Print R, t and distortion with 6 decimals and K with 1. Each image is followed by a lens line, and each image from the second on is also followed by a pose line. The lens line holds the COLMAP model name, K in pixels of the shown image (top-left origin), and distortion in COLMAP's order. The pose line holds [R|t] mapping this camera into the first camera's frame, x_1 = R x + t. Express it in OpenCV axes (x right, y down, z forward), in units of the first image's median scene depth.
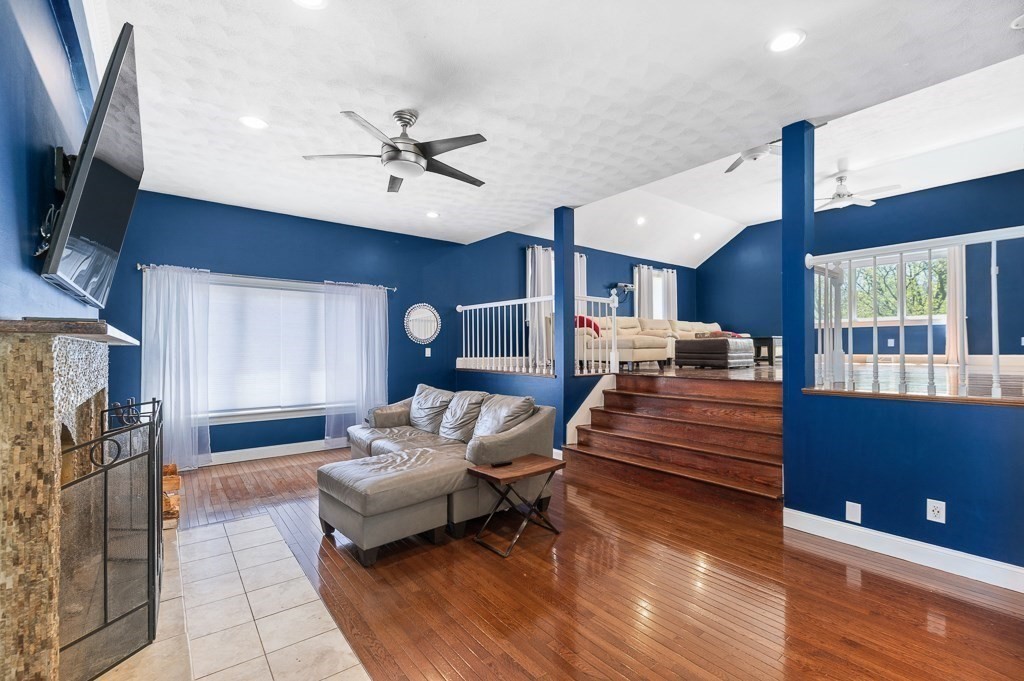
lens RADIAL K [[447.1, 0, 513.9], [0, 447.1, 348.0], [0, 0, 1]] dist [0.000383, 0.000014]
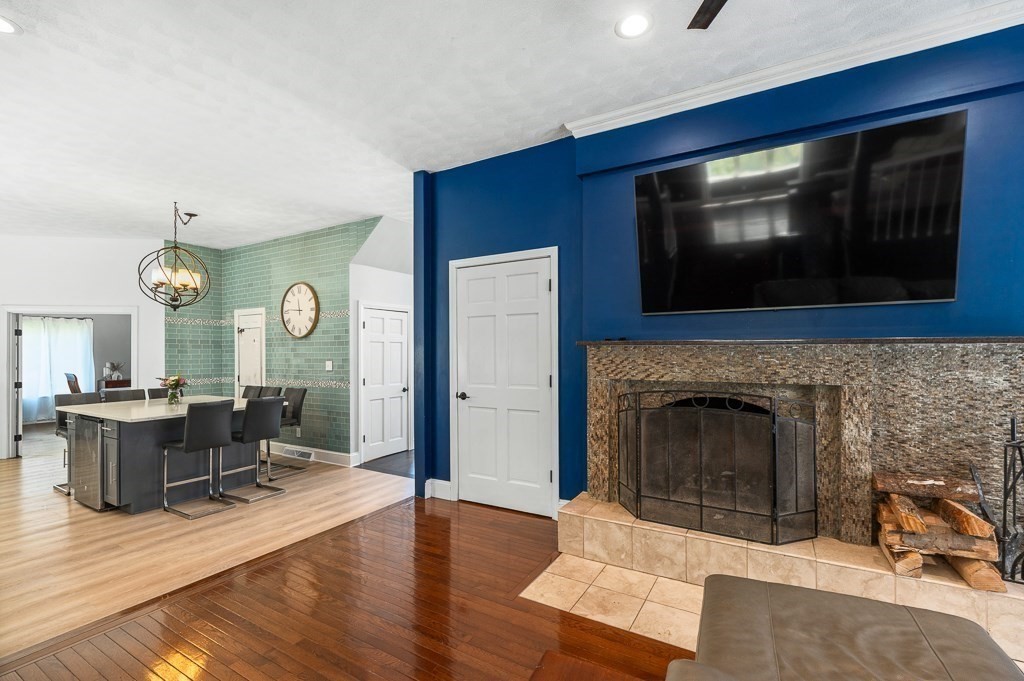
lens RADIAL K [[447.1, 0, 514.9], [0, 447.1, 355.0], [0, 0, 1]] dist [0.000383, 0.000014]
pose [[-0.930630, 0.002249, -0.365954, 0.090442], [0.002350, 0.999997, 0.000171, 0.005594], [0.365953, -0.000701, -0.930633, 0.802004]]
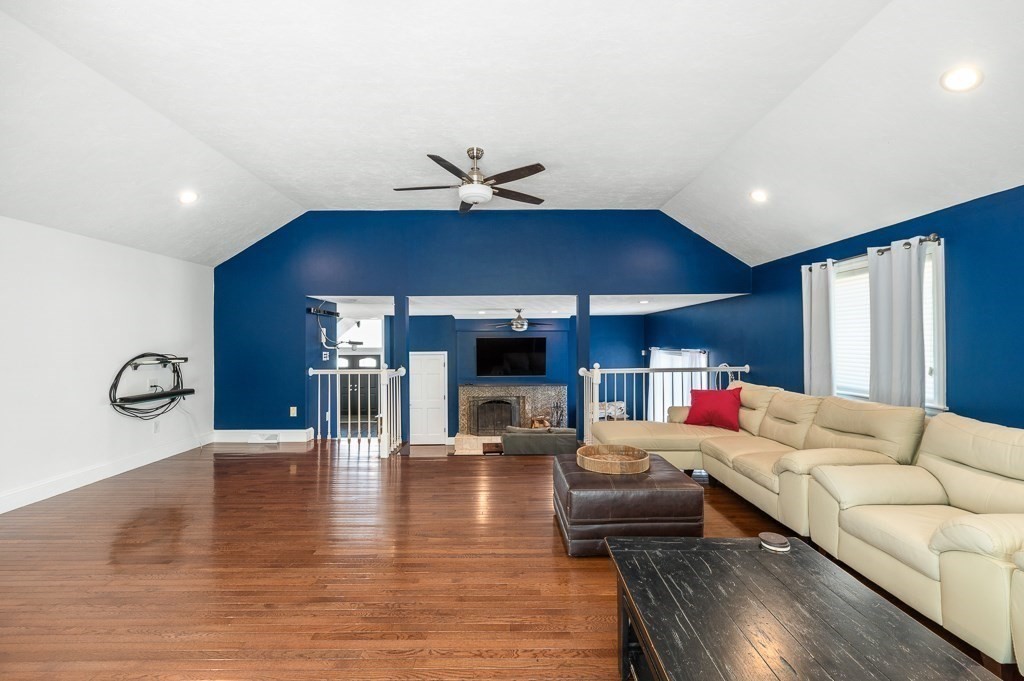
lens RADIAL K [[447.1, 0, 512.2], [0, 447.1, 339.5], [0, 0, 1]] dist [0.000383, 0.000014]
pose [[-0.614726, -0.000668, -0.788741, 1.224458], [0.008778, 0.999932, -0.007688, -0.203408], [0.788692, -0.011650, -0.614678, 1.687508]]
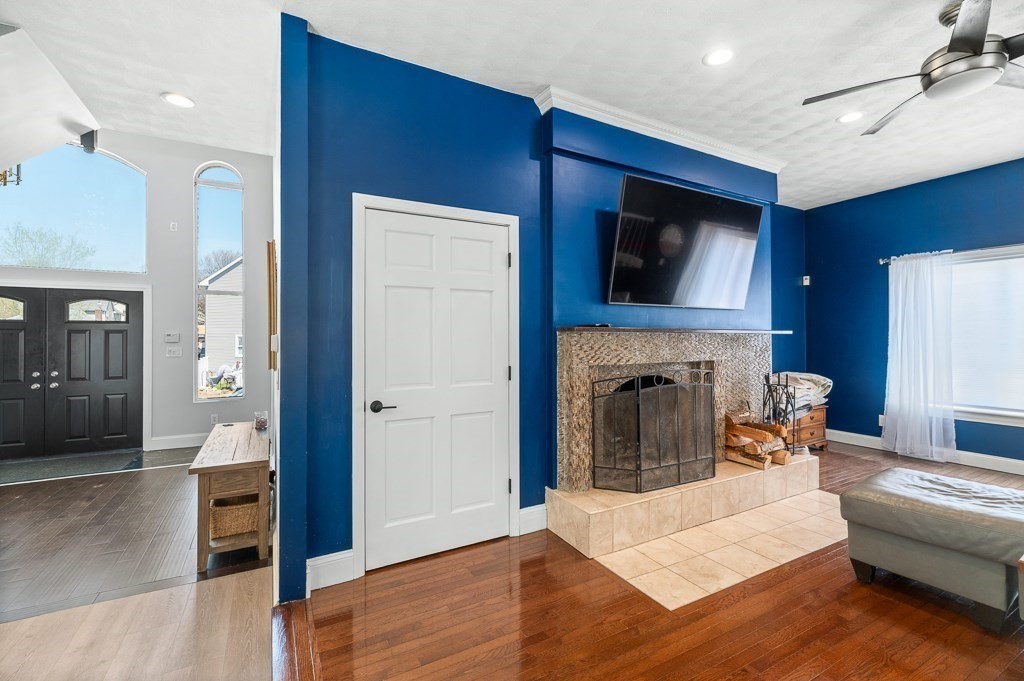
lens RADIAL K [[447.1, 0, 510.1], [0, 447.1, 335.1], [0, 0, 1]] dist [0.000383, 0.000014]
pose [[-0.166500, -0.007160, -0.986015, 0.372876], [0.007925, 0.999932, -0.008599, 0.001408], [0.986010, -0.009246, -0.166432, 0.258714]]
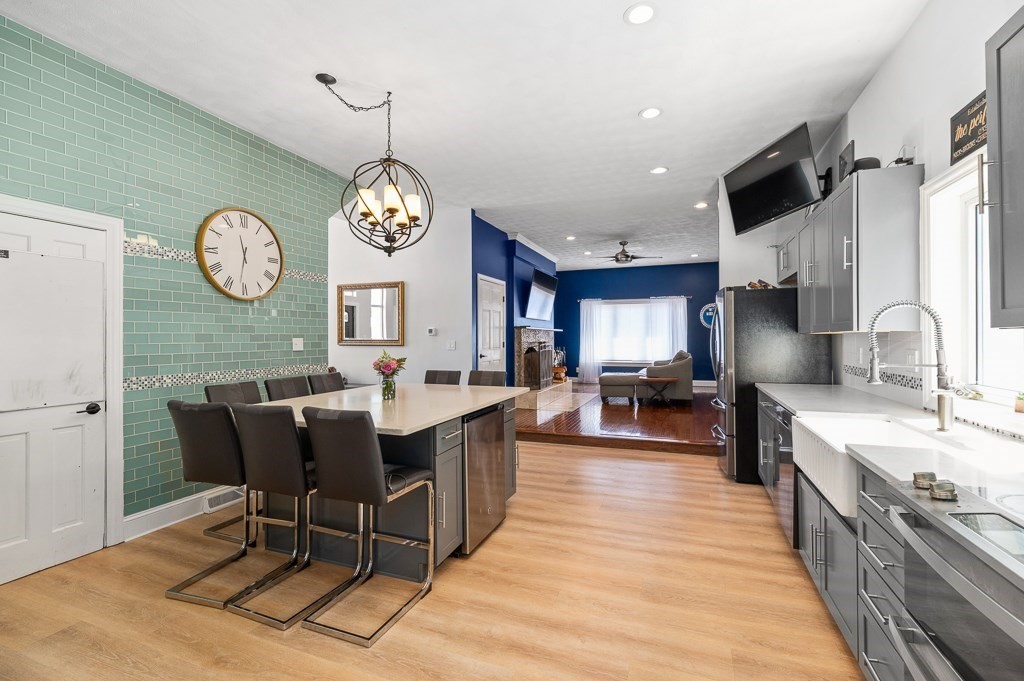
lens RADIAL K [[447.1, 0, 513.7], [0, 447.1, 338.3], [0, 0, 1]] dist [0.000383, 0.000014]
pose [[0.510118, -0.003732, -0.860096, 1.097834], [0.008757, 0.999961, 0.000855, 0.025110], [0.860060, -0.007968, 0.510131, -0.595480]]
